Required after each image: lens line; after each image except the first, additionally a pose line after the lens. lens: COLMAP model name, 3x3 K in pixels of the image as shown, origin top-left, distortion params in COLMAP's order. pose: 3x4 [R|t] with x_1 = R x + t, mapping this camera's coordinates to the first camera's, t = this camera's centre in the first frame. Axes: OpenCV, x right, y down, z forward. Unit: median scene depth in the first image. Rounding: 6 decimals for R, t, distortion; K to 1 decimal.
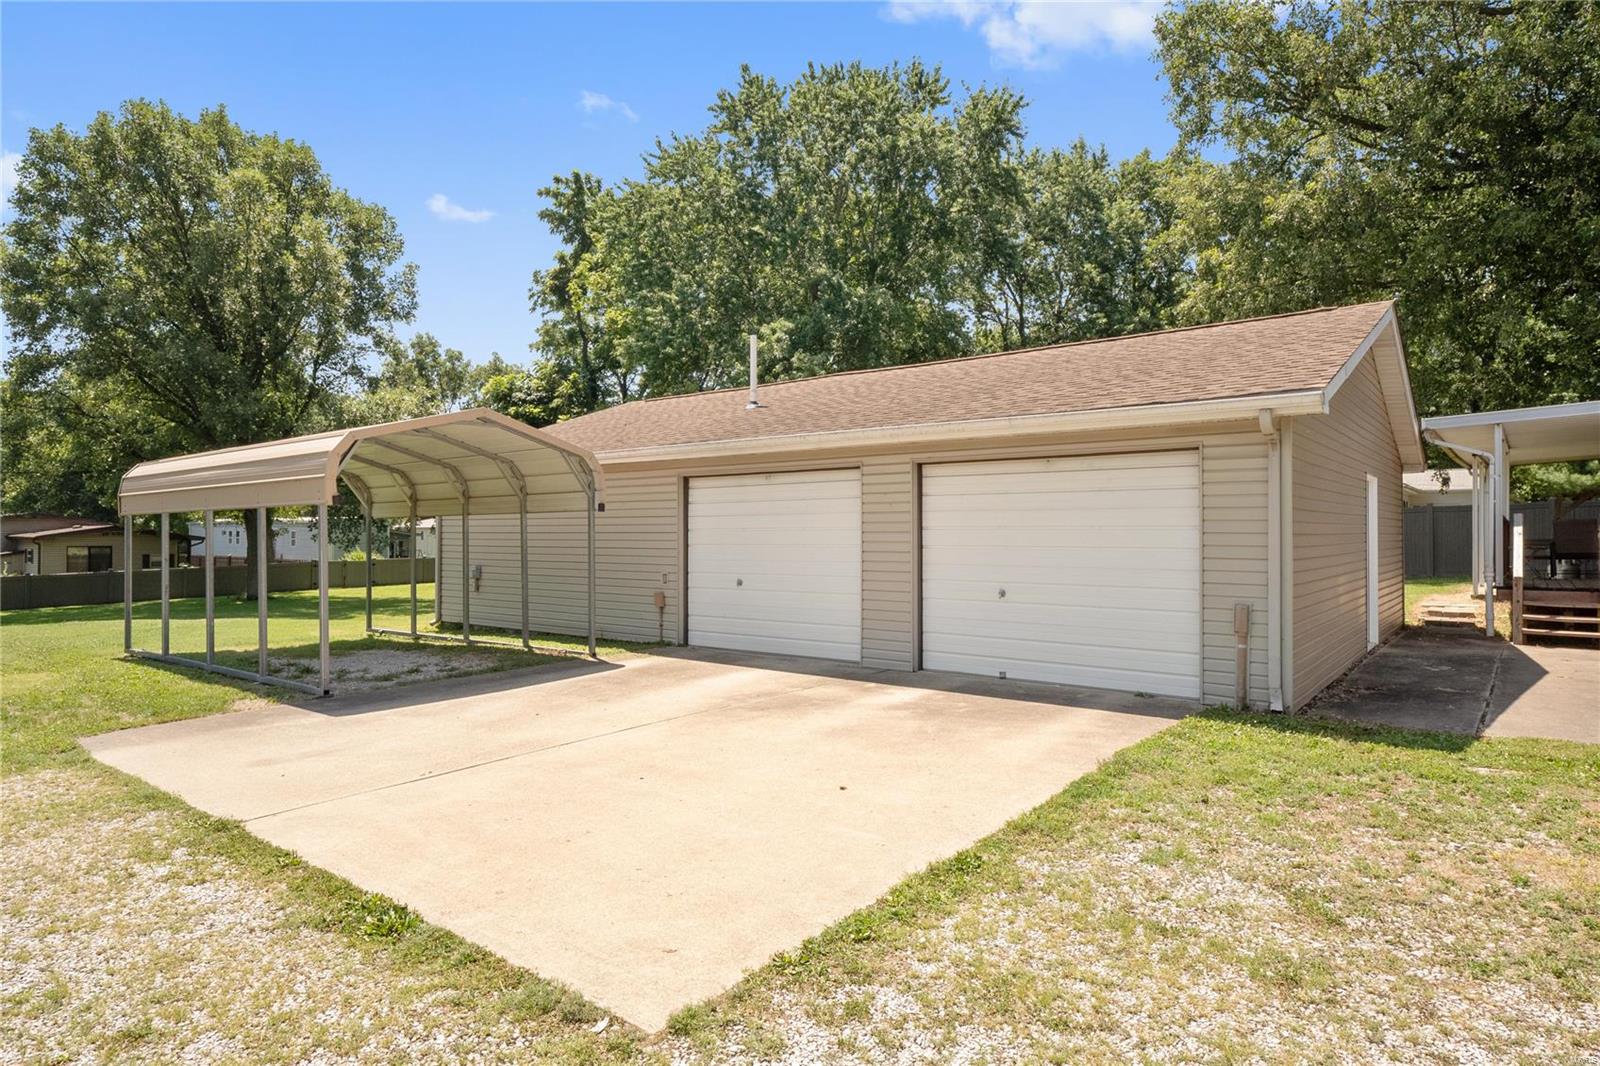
lens RADIAL K [[913.8, 0, 802.4], [0, 913.8, 530.4], [0, 0, 1]] dist [-0.000735, -0.000340]
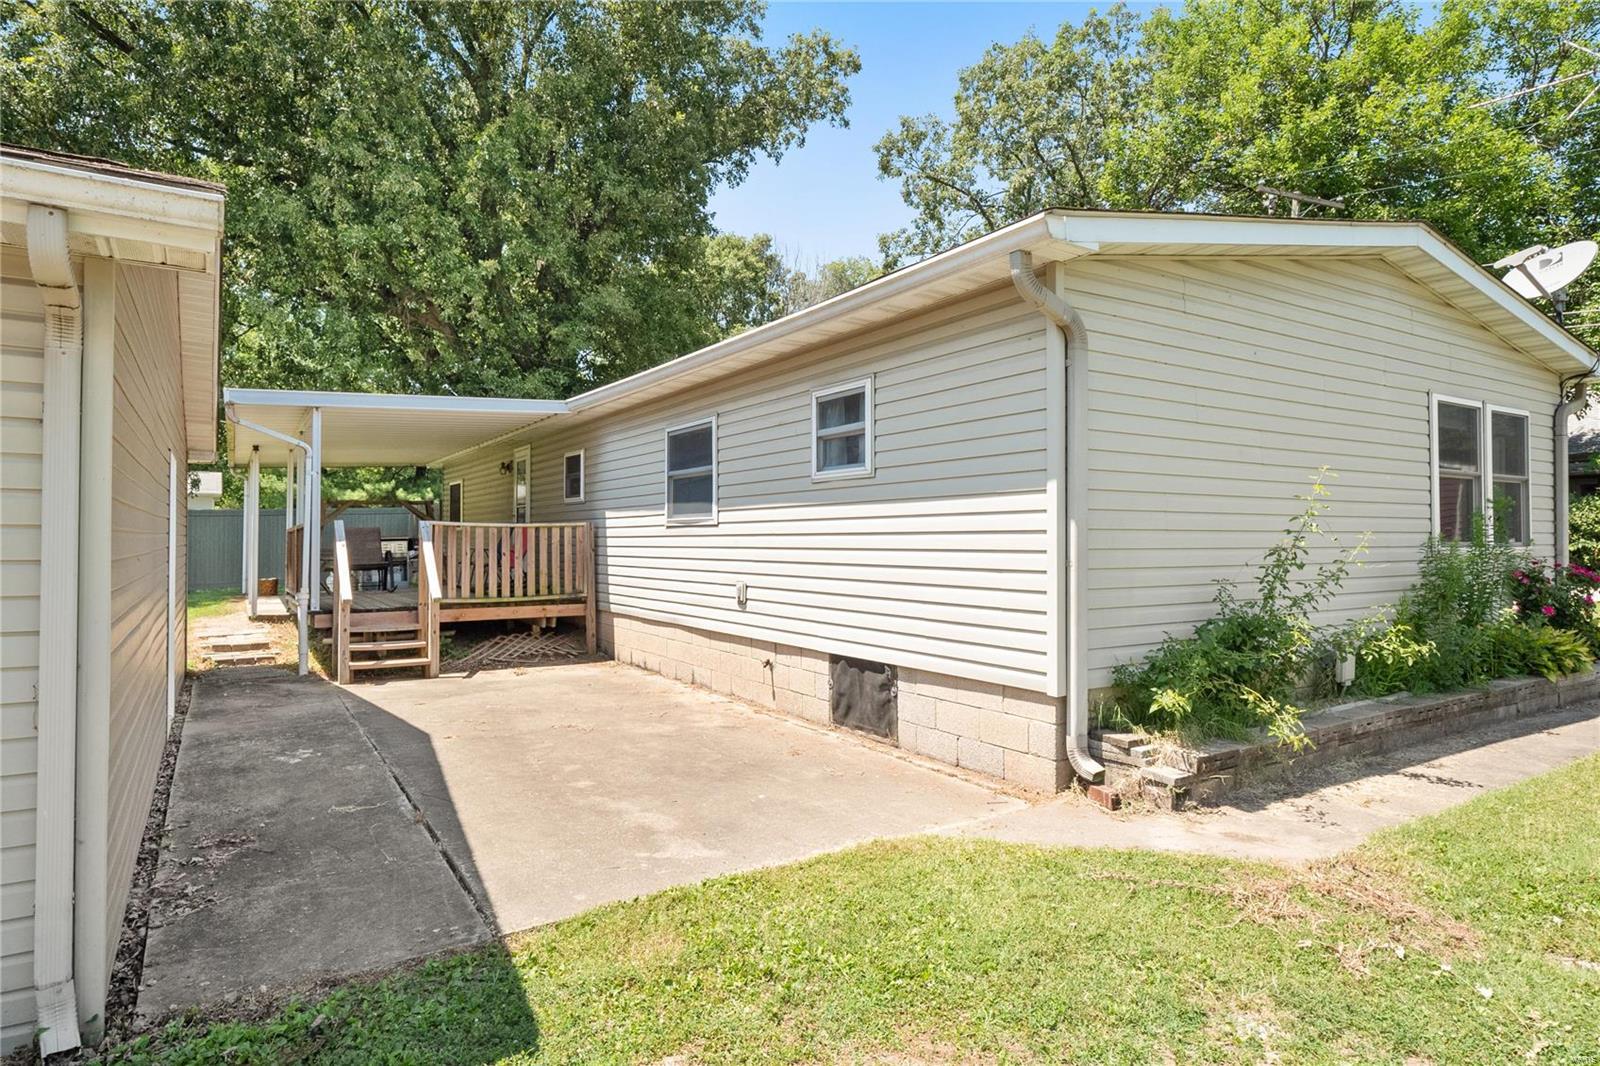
lens RADIAL K [[913.8, 0, 802.9], [0, 913.8, 523.6], [0, 0, 1]] dist [-0.000735, -0.000340]
pose [[0.329986, 0.013827, 0.943885, 0.159716], [-0.002946, 0.999903, -0.013618, -0.005596], [-0.943981, 0.001713, 0.329994, 0.355324]]
